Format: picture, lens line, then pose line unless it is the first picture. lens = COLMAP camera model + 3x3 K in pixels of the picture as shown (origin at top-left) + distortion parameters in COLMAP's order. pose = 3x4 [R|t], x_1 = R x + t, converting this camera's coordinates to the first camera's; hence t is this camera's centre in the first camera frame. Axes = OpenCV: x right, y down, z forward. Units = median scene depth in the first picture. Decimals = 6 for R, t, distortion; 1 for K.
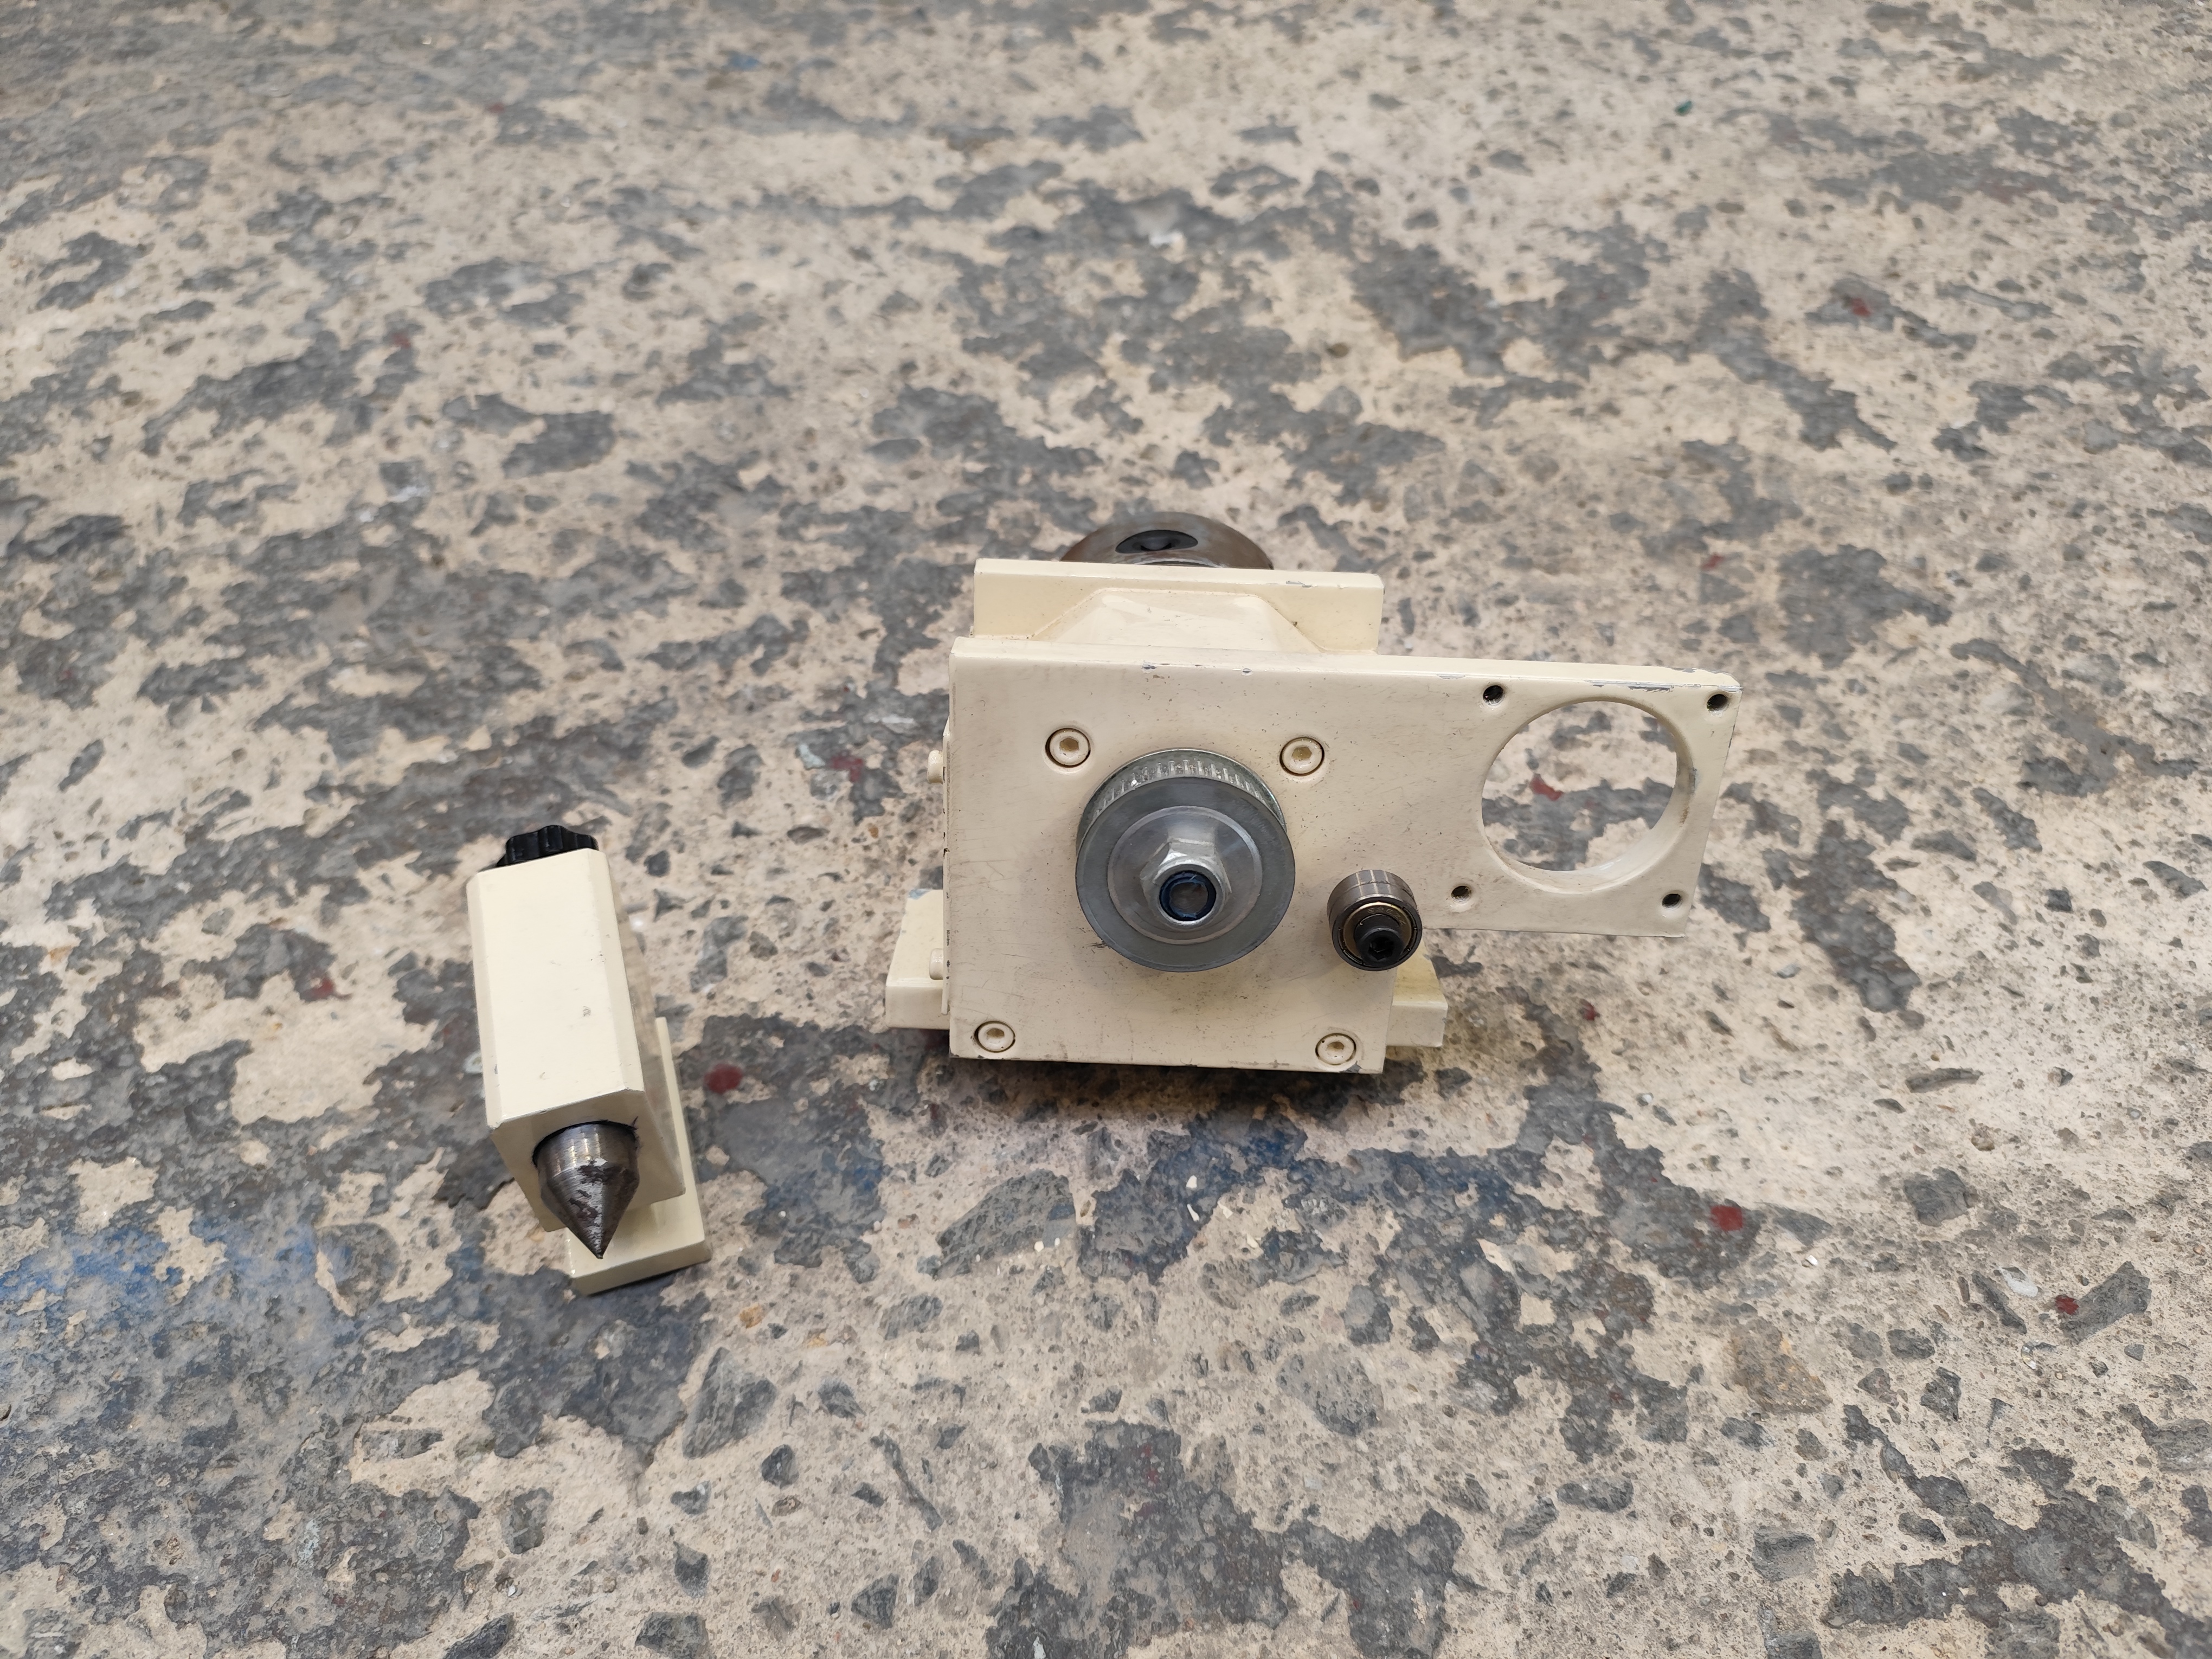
lens RADIAL K [[1550.5, 0, 1114.3], [0, 1550.5, 859.9], [0, 0, 1]] dist [0.007723, -0.028739]
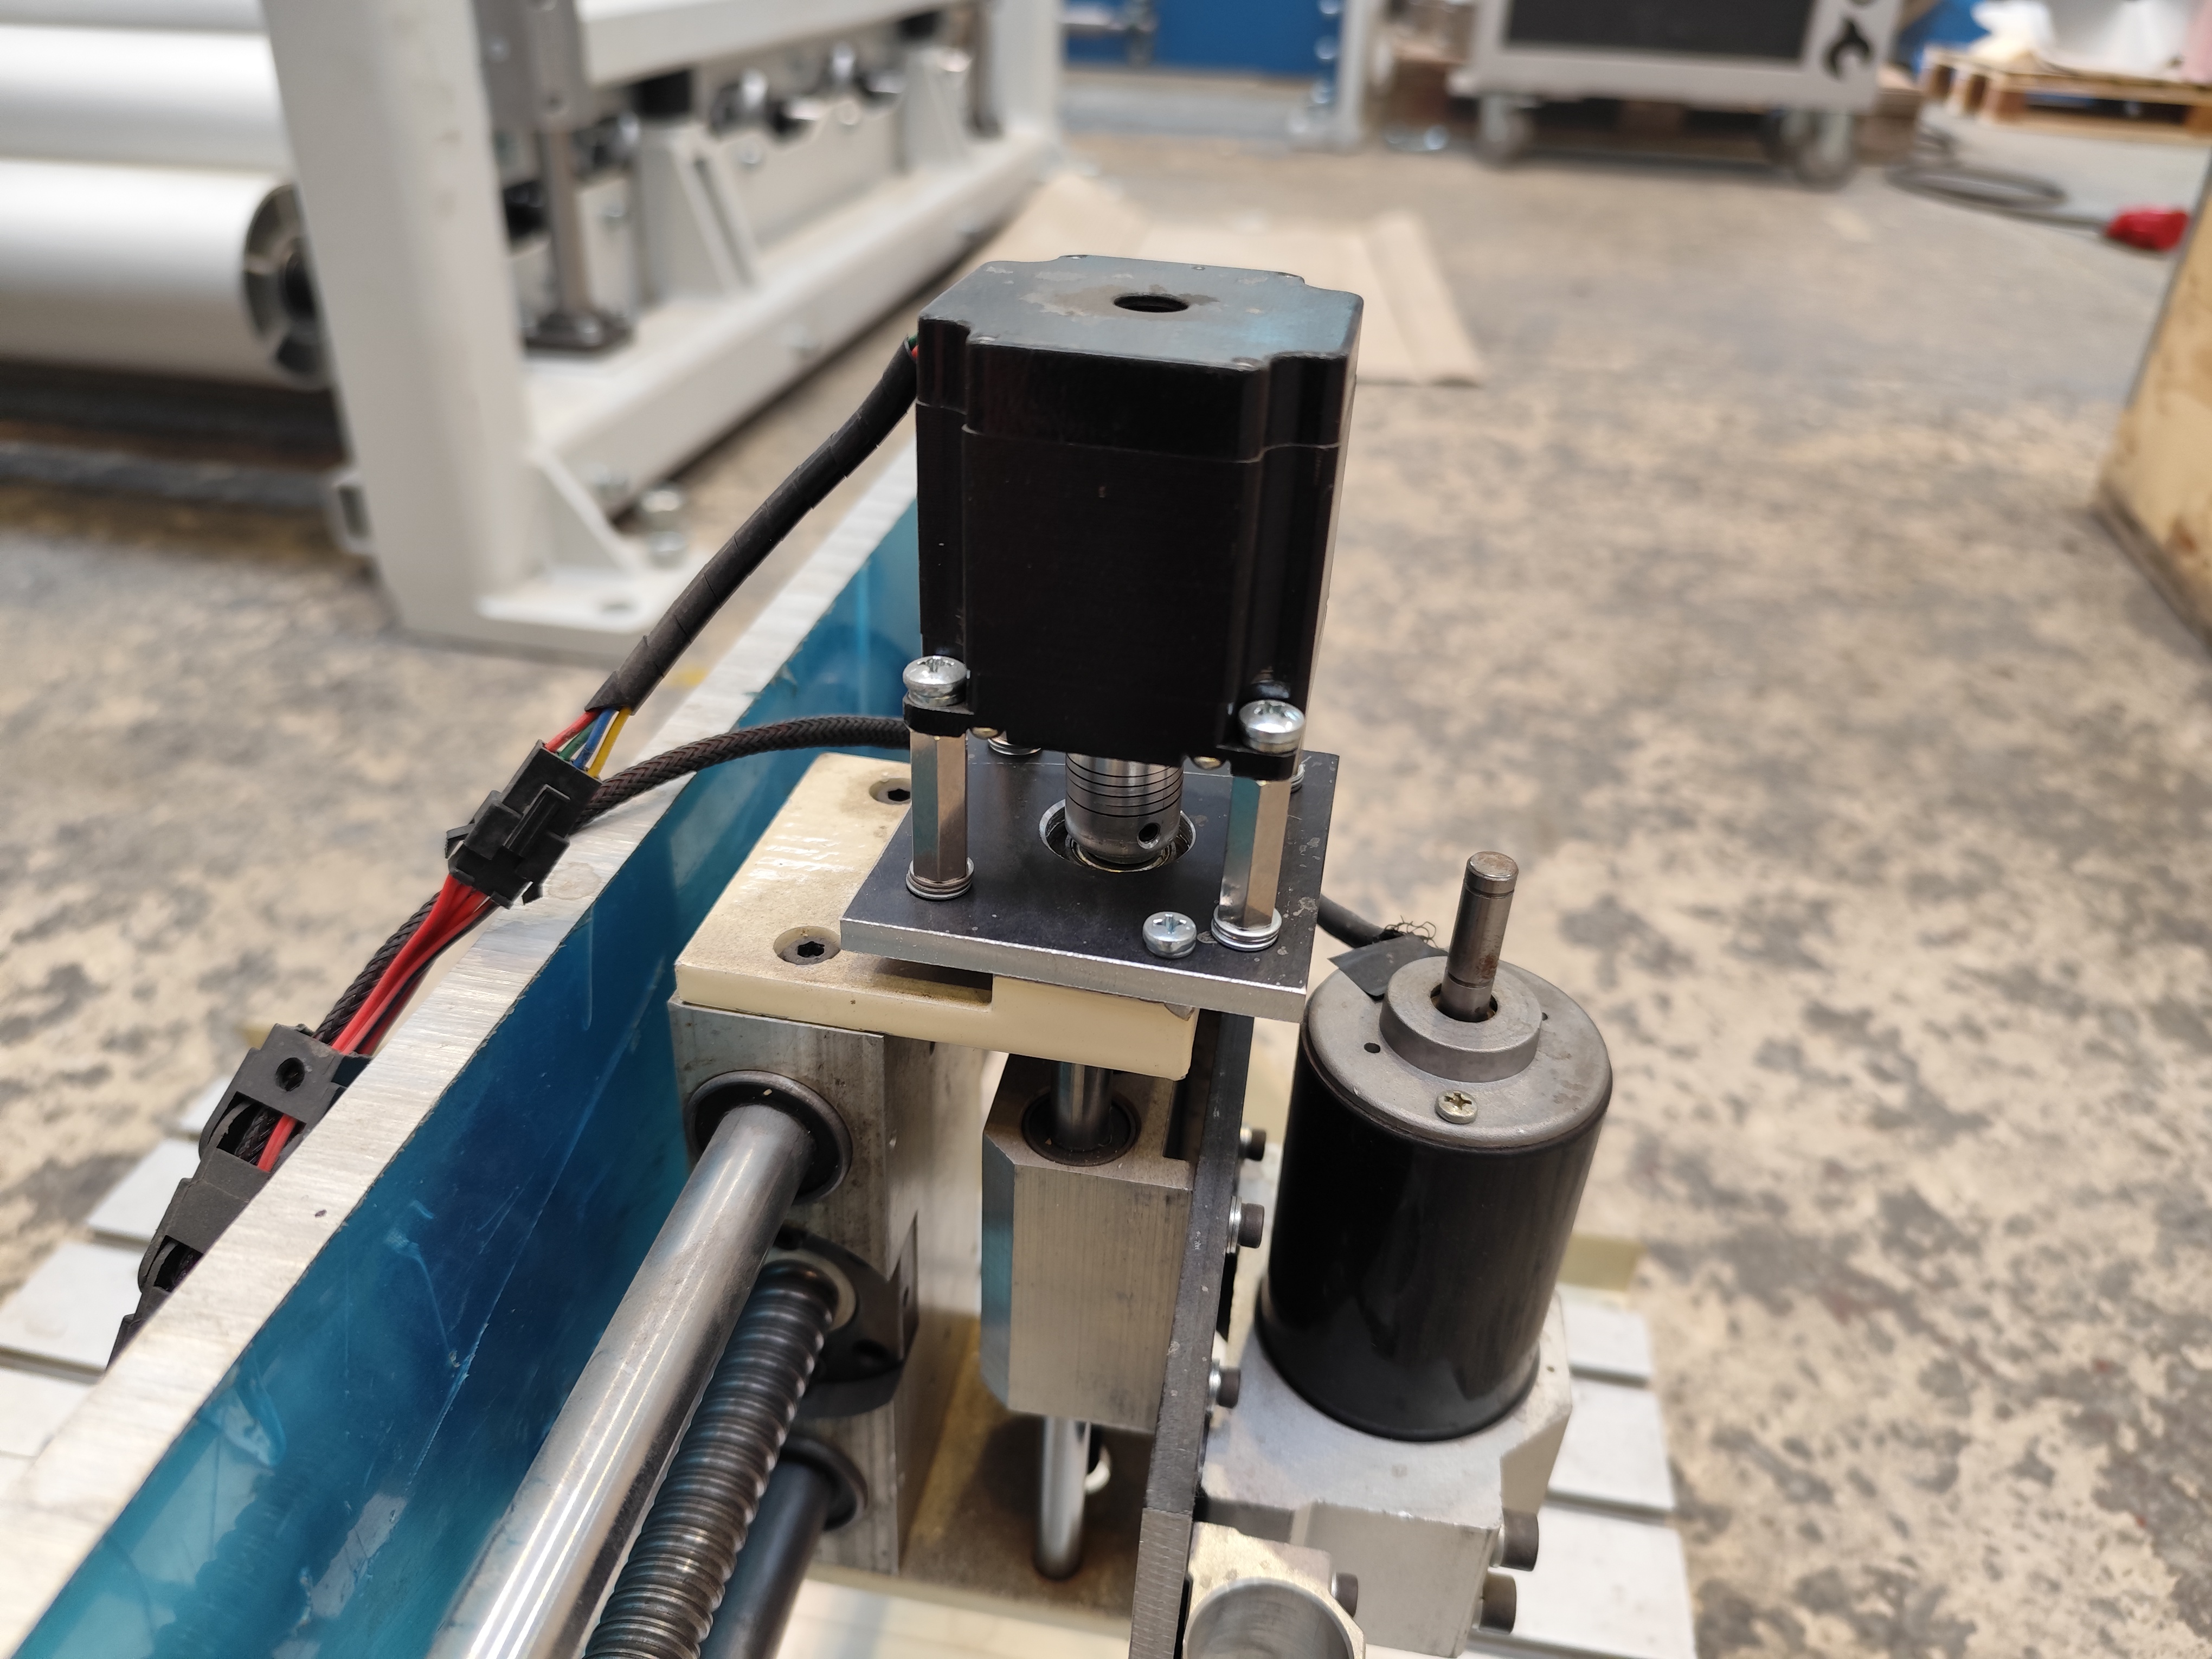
lens RADIAL K [[1575.5, 0, 1106.8], [0, 1575.5, 837.4], [0, 0, 1]] dist [-0.012176, -0.011513]
pose [[0.967435, 0.175728, -0.182178, 0.409147], [-0.221571, 0.935897, -0.273866, -0.516684], [0.122374, 0.305313, 0.944356, -0.048222]]
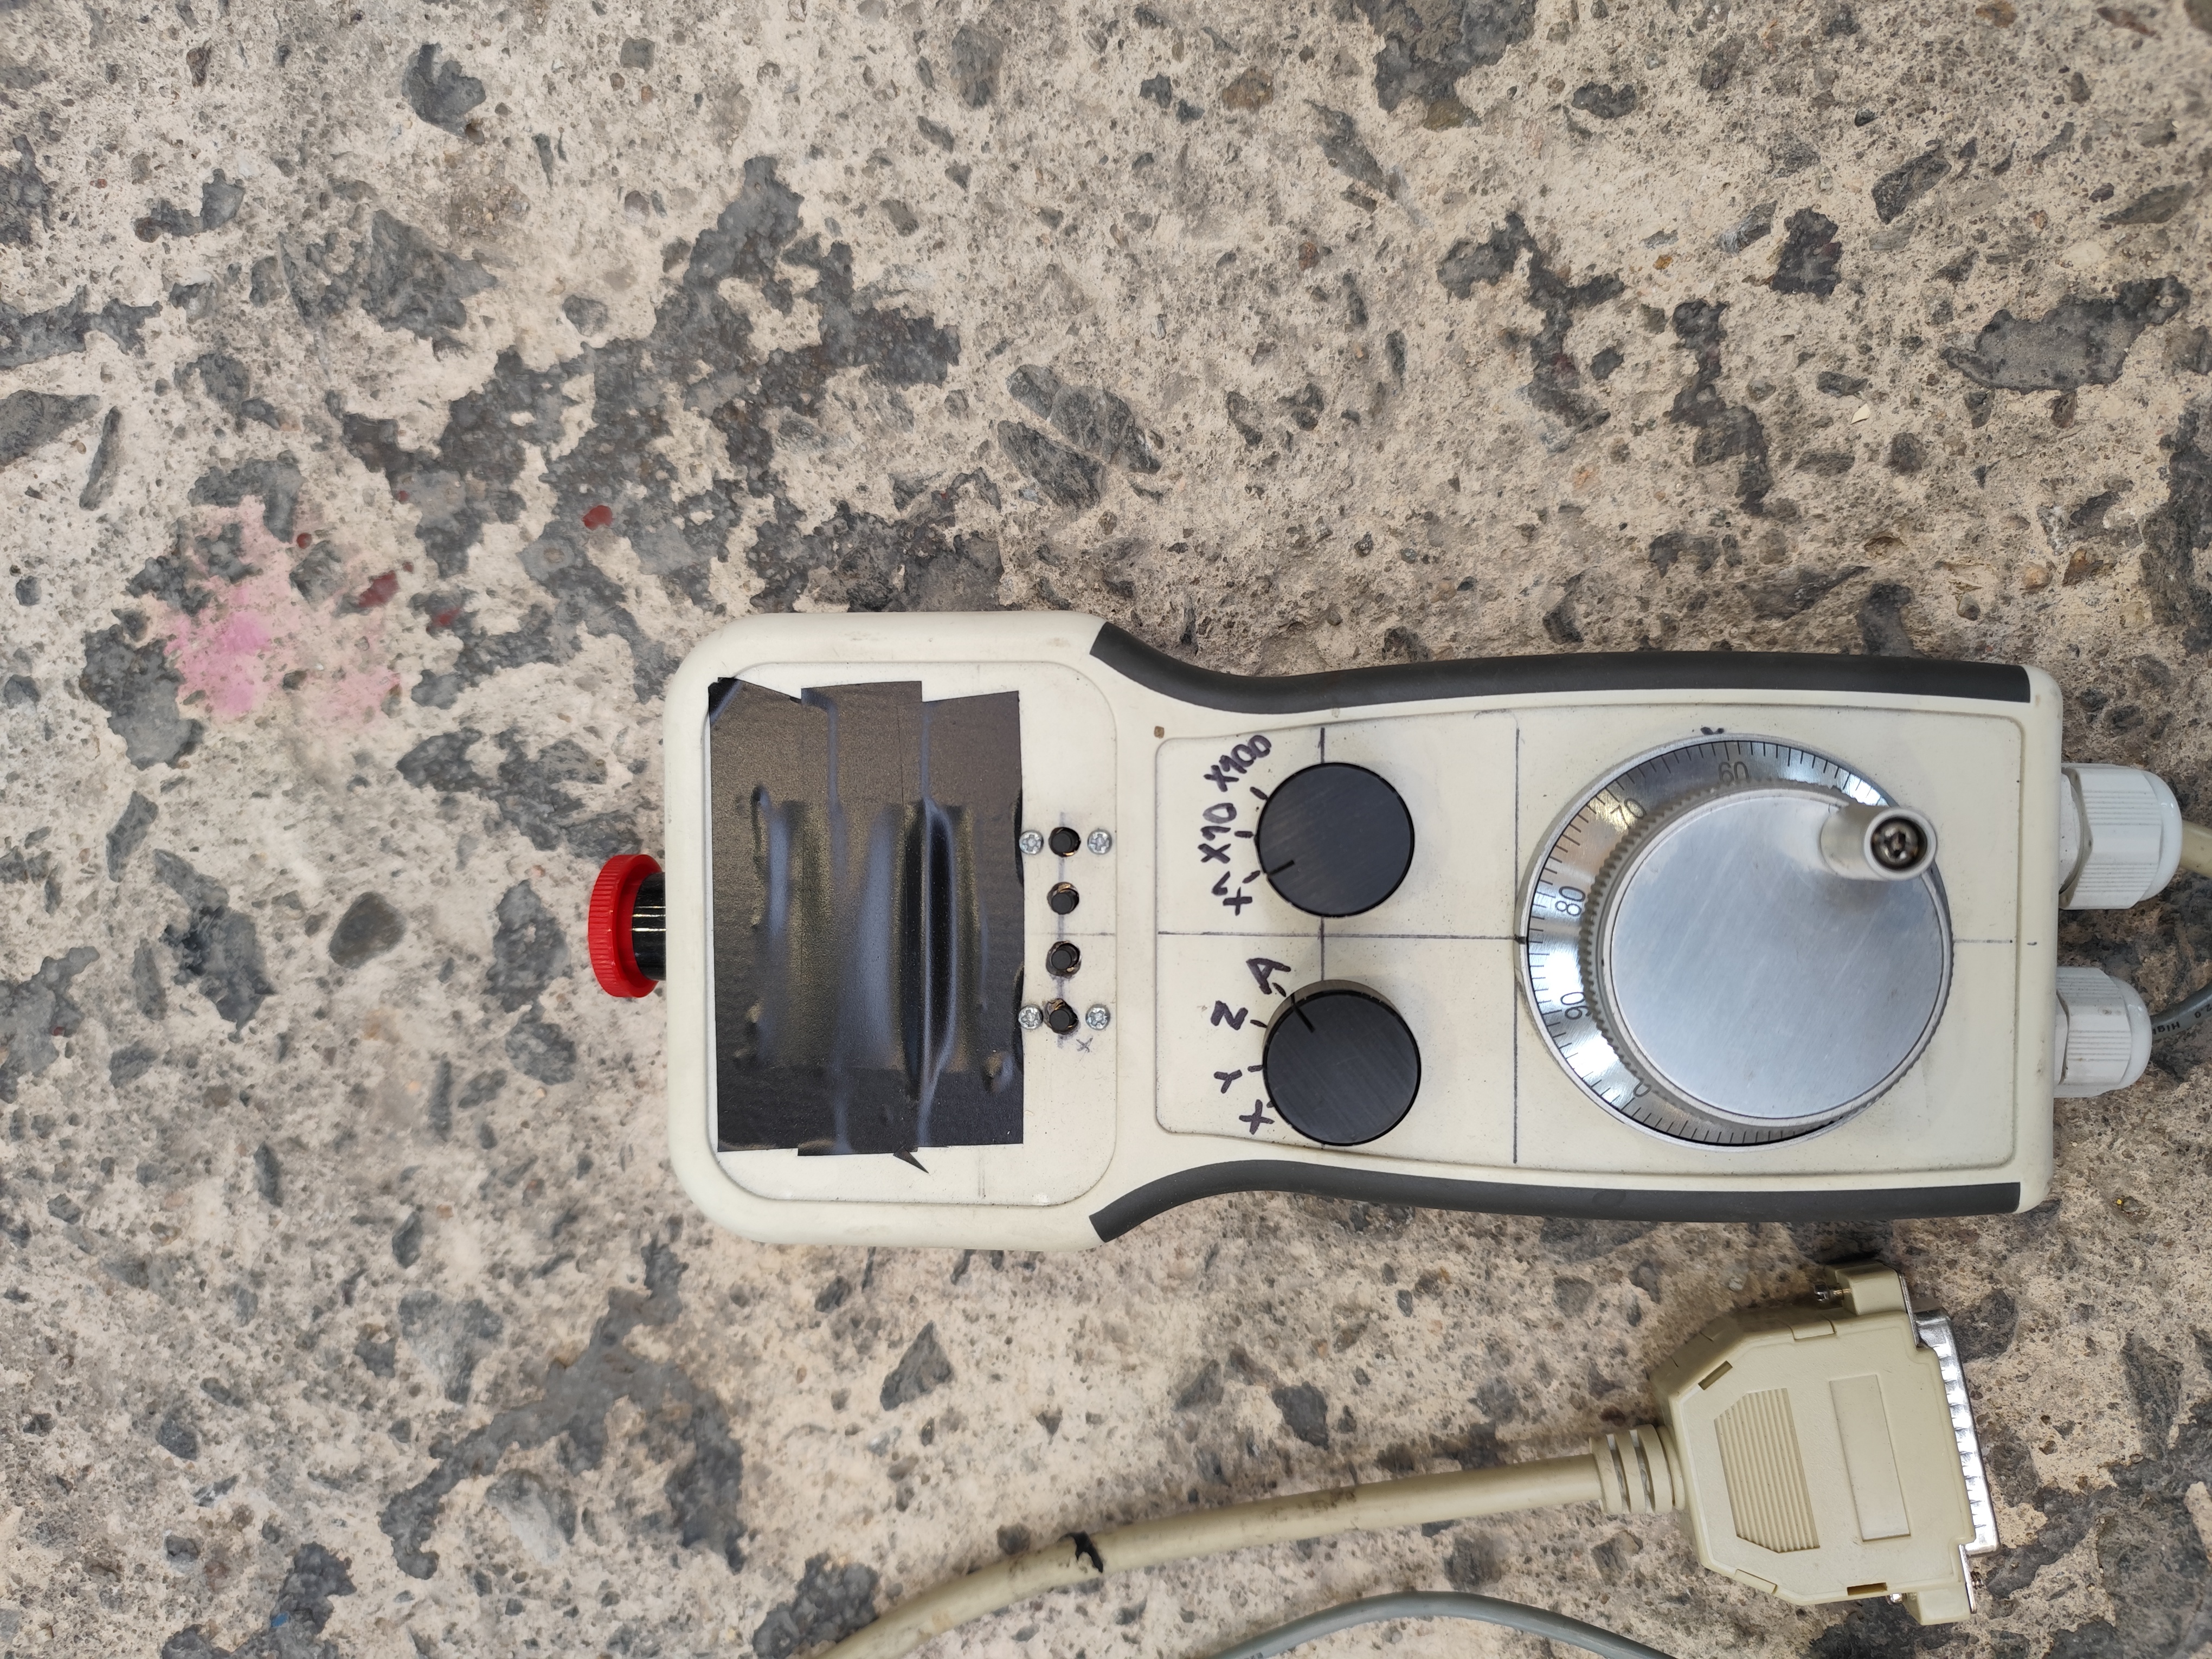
lens RADIAL K [[1575.5, 0, 1106.8], [0, 1575.5, 837.4], [0, 0, 1]] dist [-0.012176, -0.011513]
pose [[-0.077844, -0.996753, -0.020582, 0.886946], [0.806653, -0.075103, 0.586234, -0.272059], [-0.585877, 0.029033, 0.809880, 0.430918]]
